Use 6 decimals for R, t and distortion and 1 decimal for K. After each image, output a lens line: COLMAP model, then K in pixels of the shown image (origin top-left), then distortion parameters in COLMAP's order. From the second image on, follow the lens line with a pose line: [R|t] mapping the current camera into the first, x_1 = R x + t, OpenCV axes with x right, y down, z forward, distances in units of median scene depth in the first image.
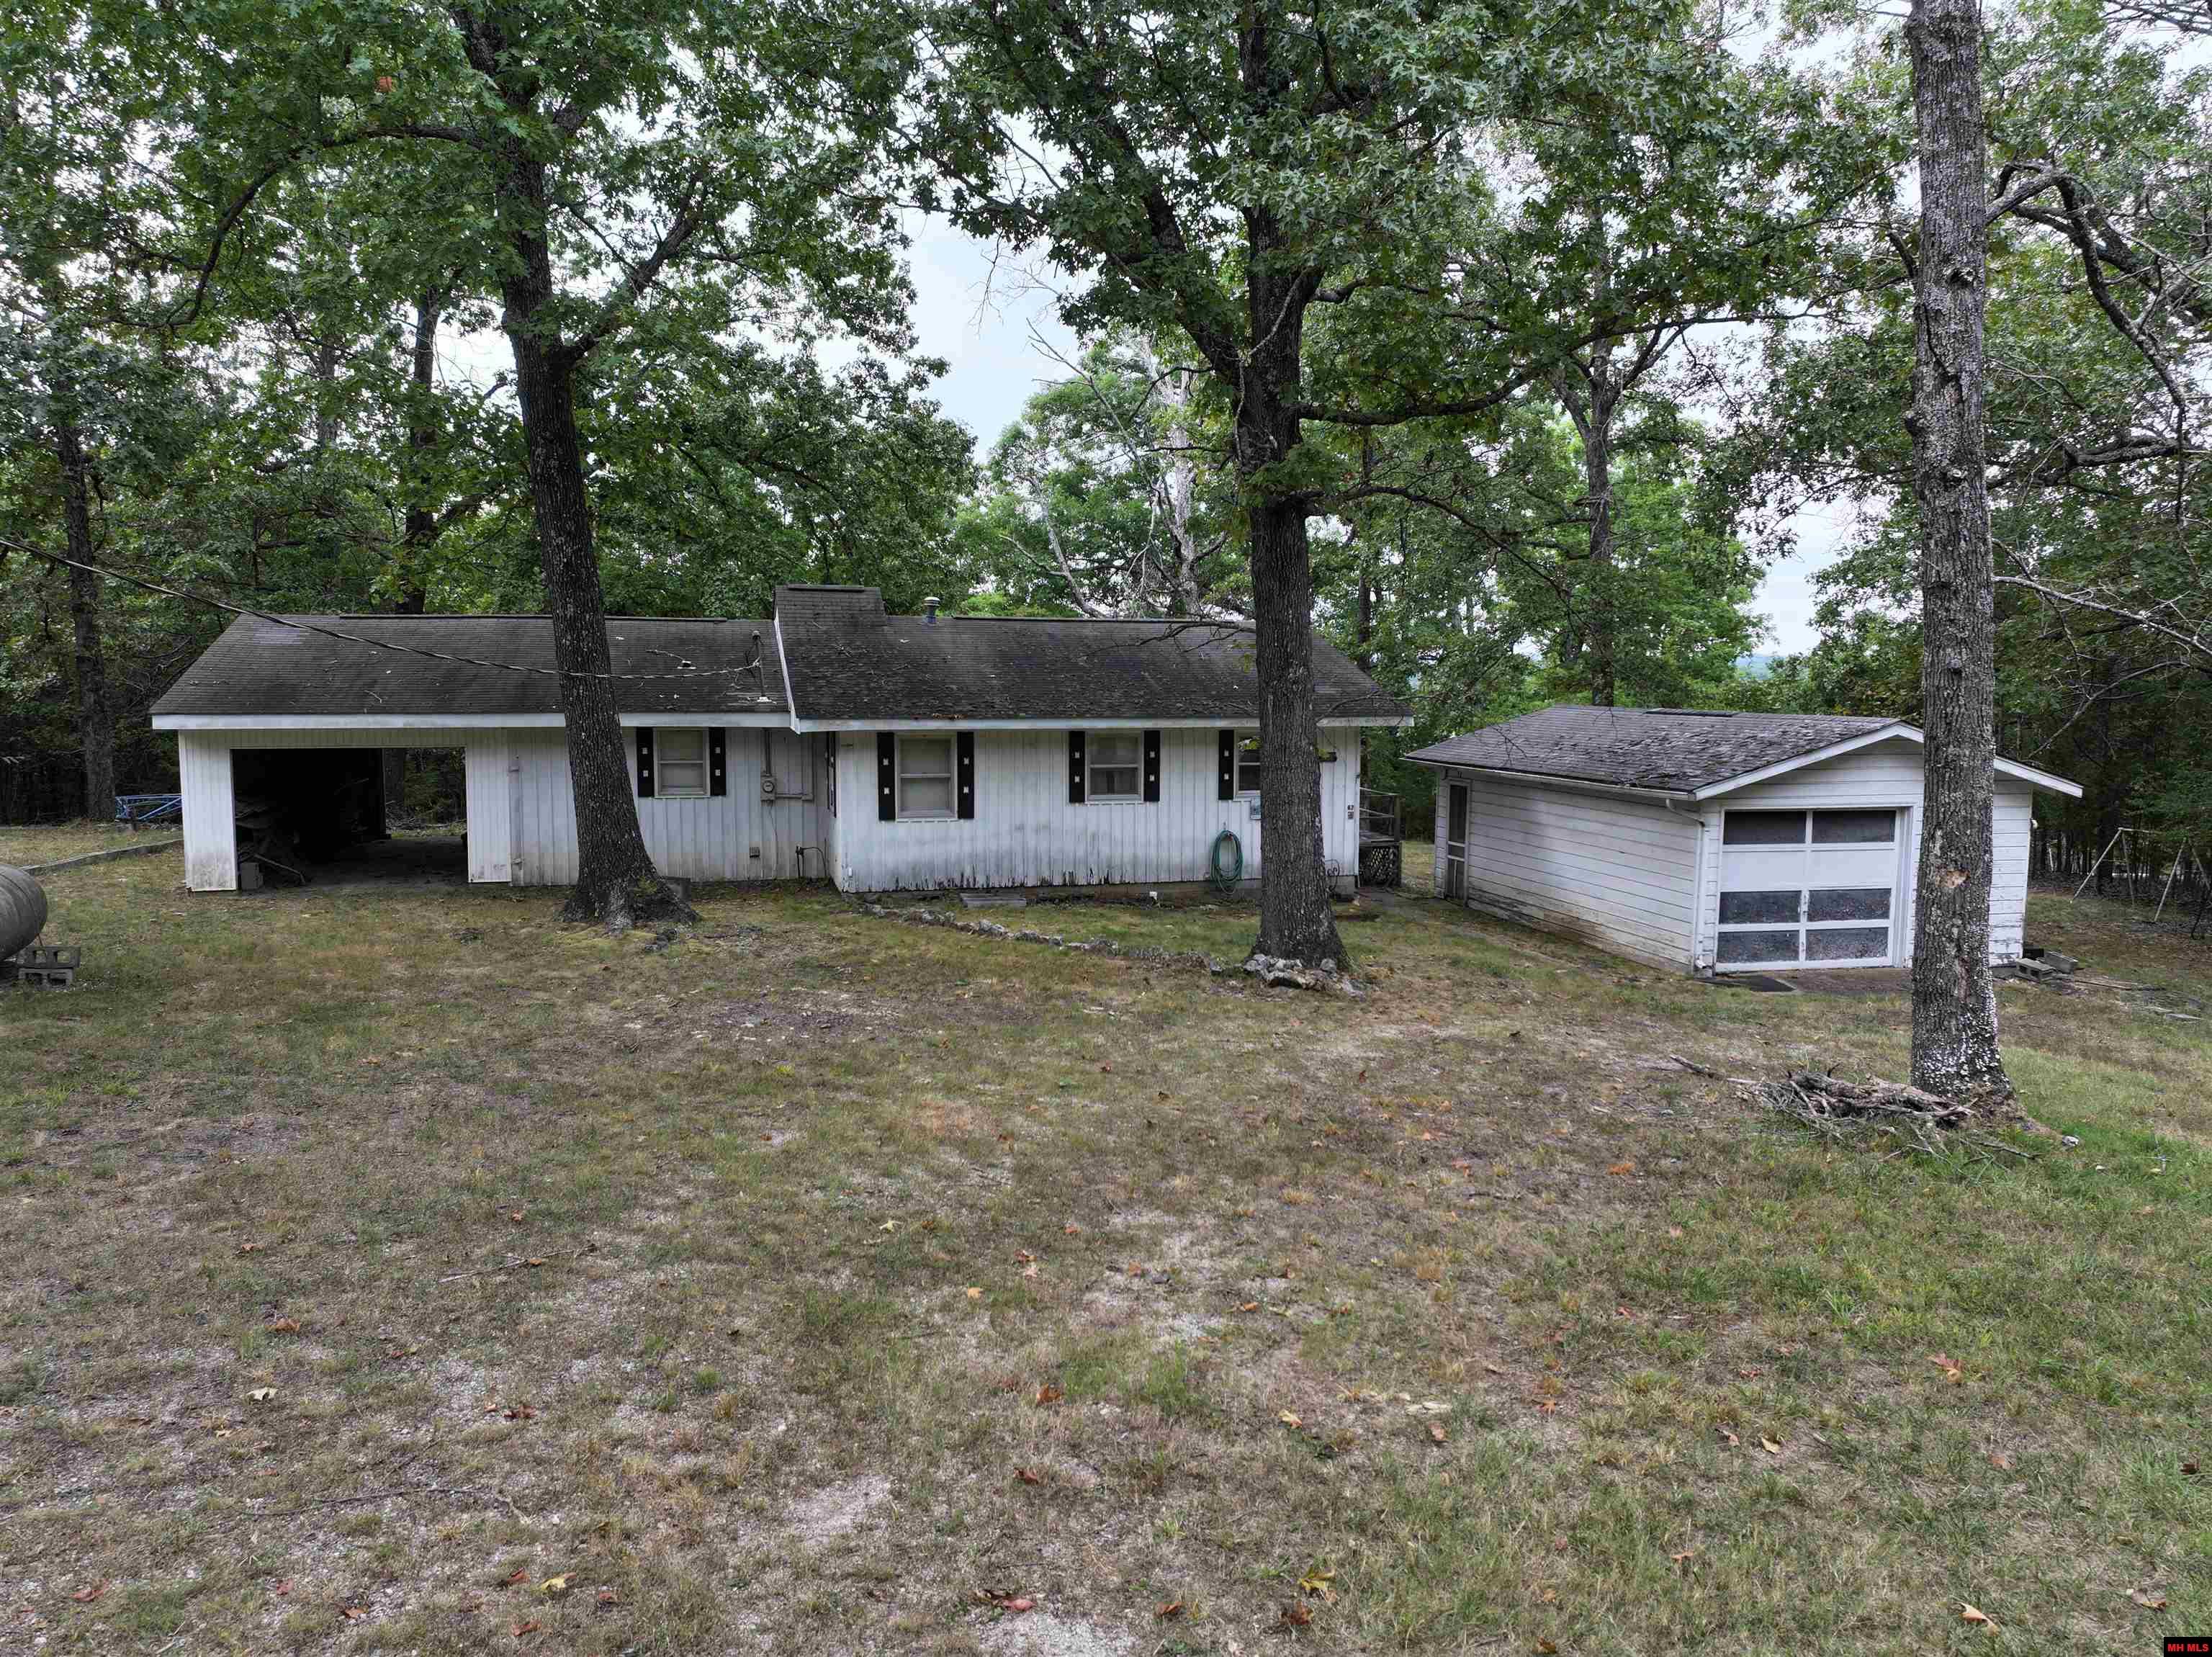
lens RADIAL K [[1542.3, 0, 1105.2], [0, 1542.3, 821.1], [0, 0, 1]] dist [-0.004400, 0.021317]
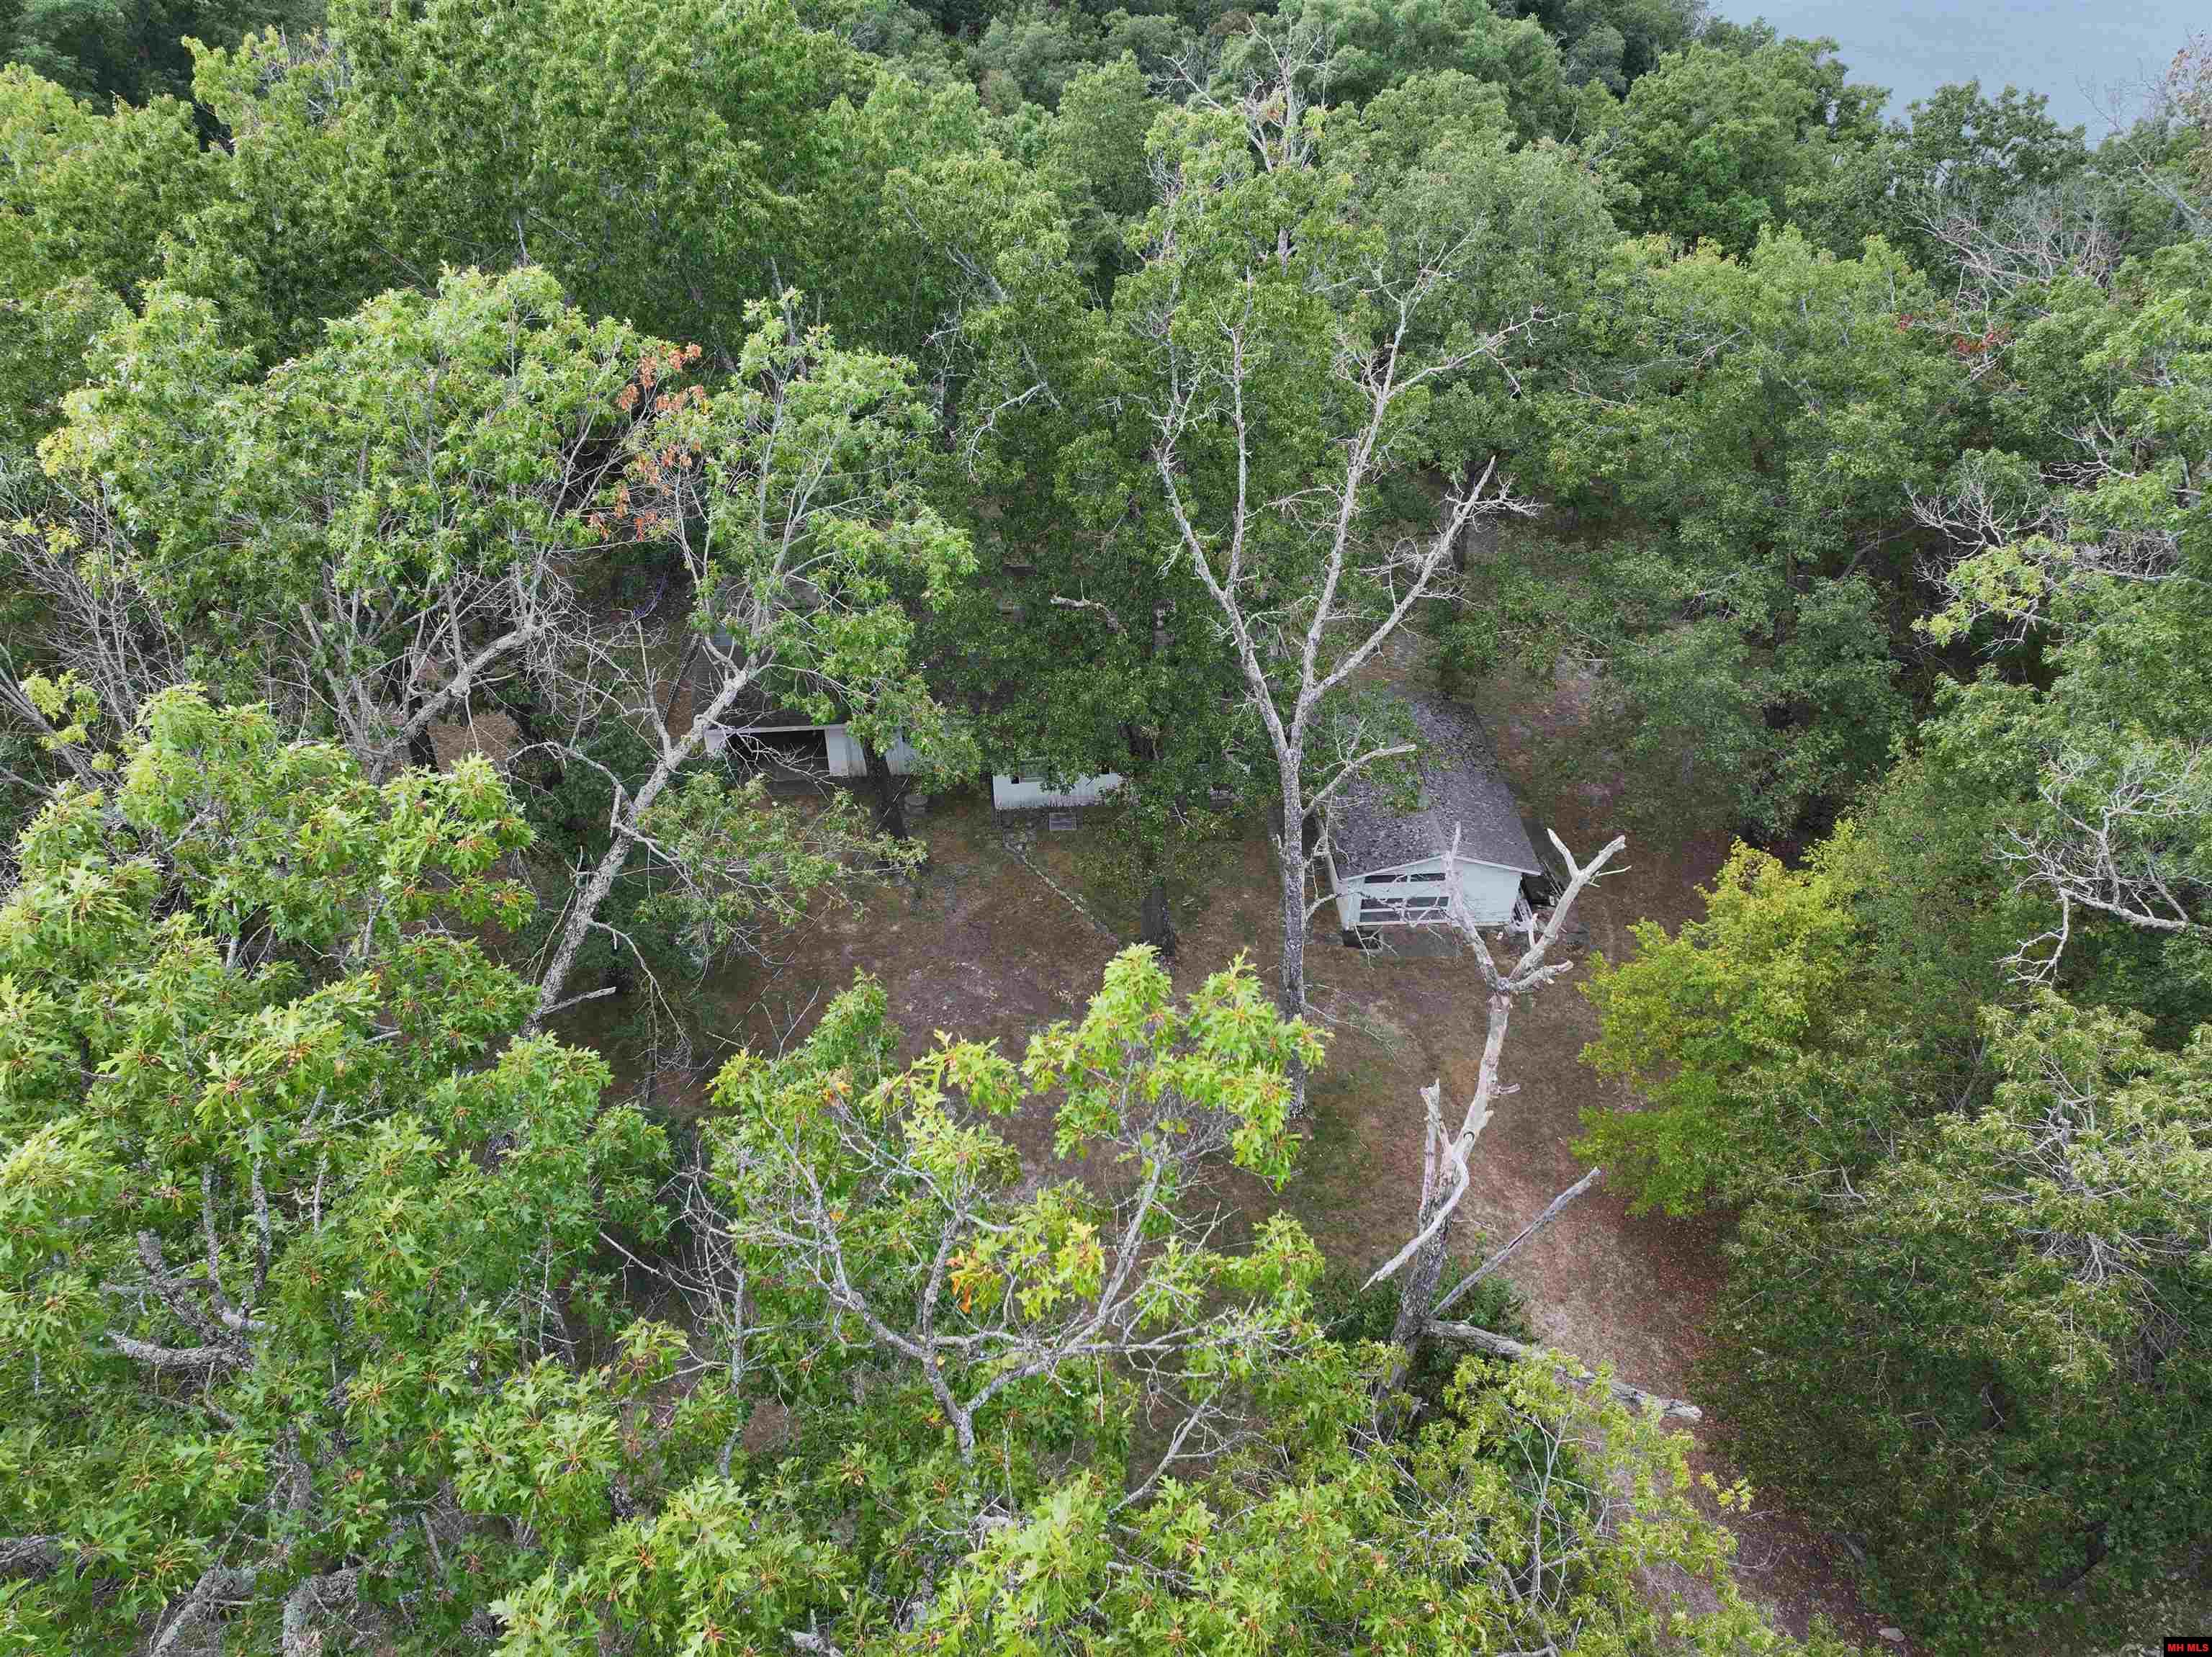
lens RADIAL K [[1542.3, 0, 1106.5], [0, 1542.3, 817.8], [0, 0, 1]] dist [-0.004400, 0.021317]
pose [[0.984005, 0.109534, -0.140484, 0.337142], [-0.014054, 0.833897, 0.551741, -1.332507], [0.177583, -0.540942, 0.822099, -0.897717]]
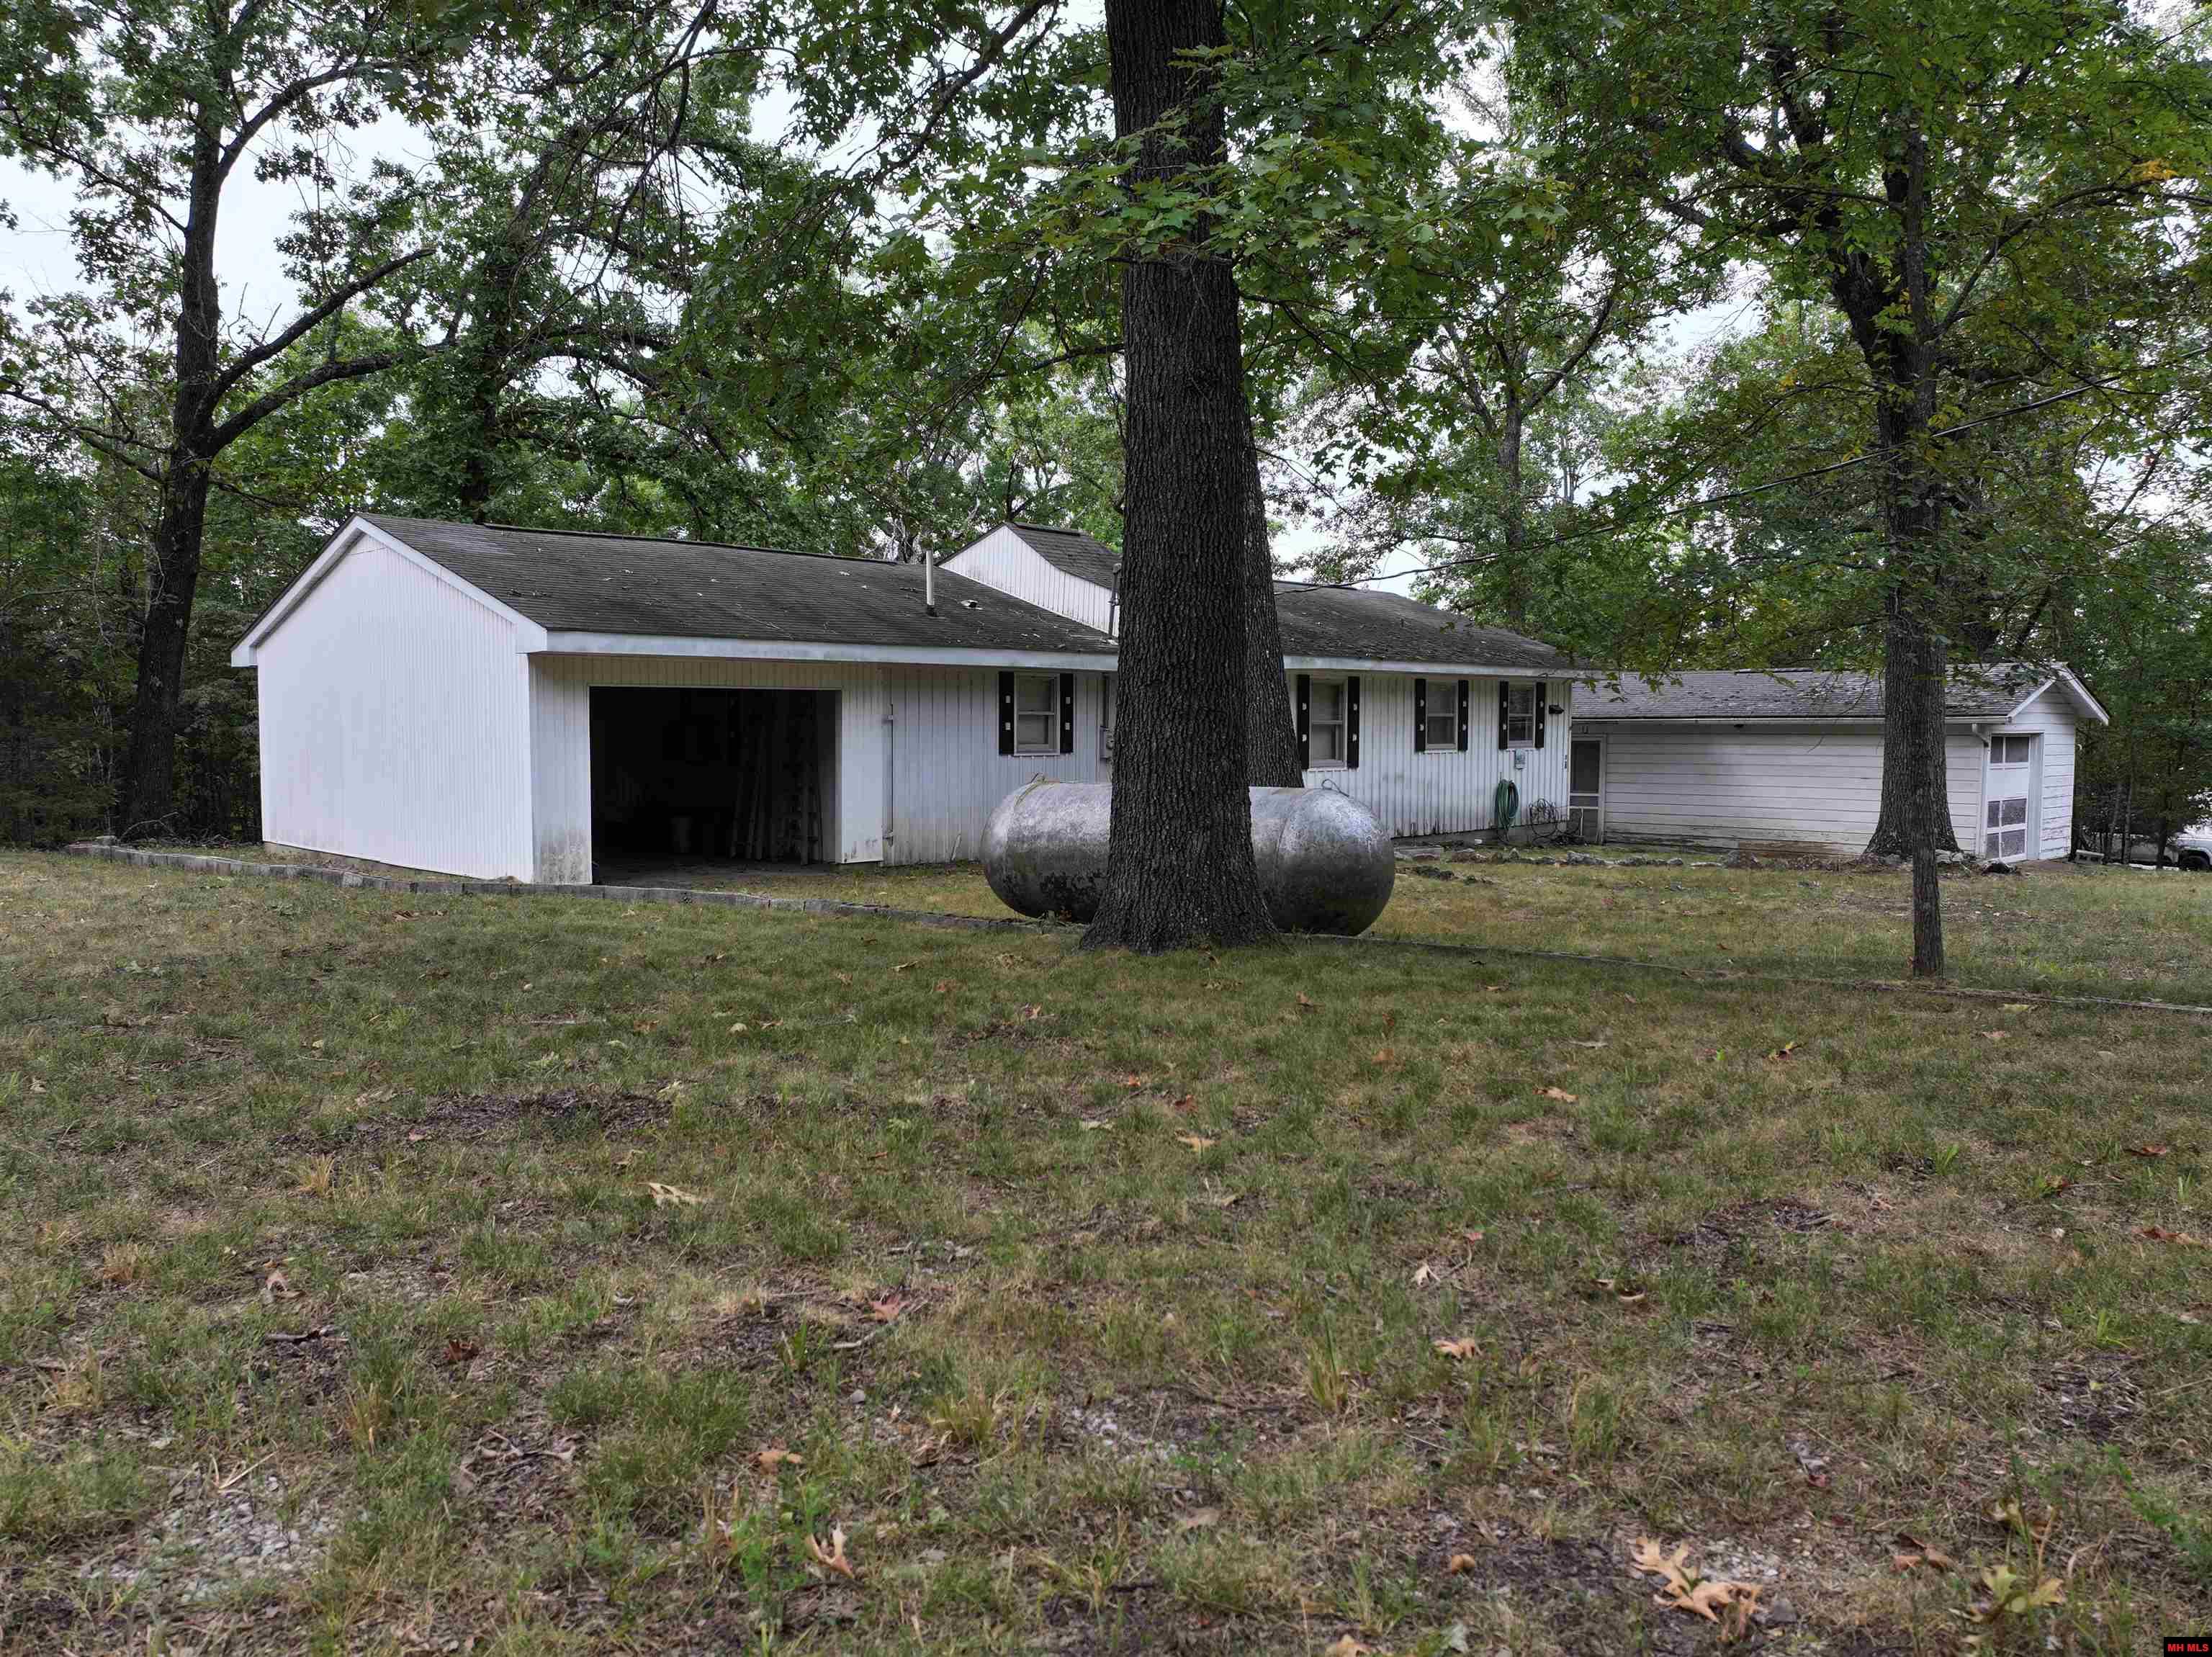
lens RADIAL K [[1542.3, 0, 1102.9], [0, 1542.3, 828.1], [0, 0, 1]] dist [-0.004400, 0.021317]
pose [[0.858786, -0.038430, 0.510892, -0.833589], [0.051933, 0.998576, -0.012181, 0.045551], [-0.509696, 0.036993, 0.859559, 0.305146]]
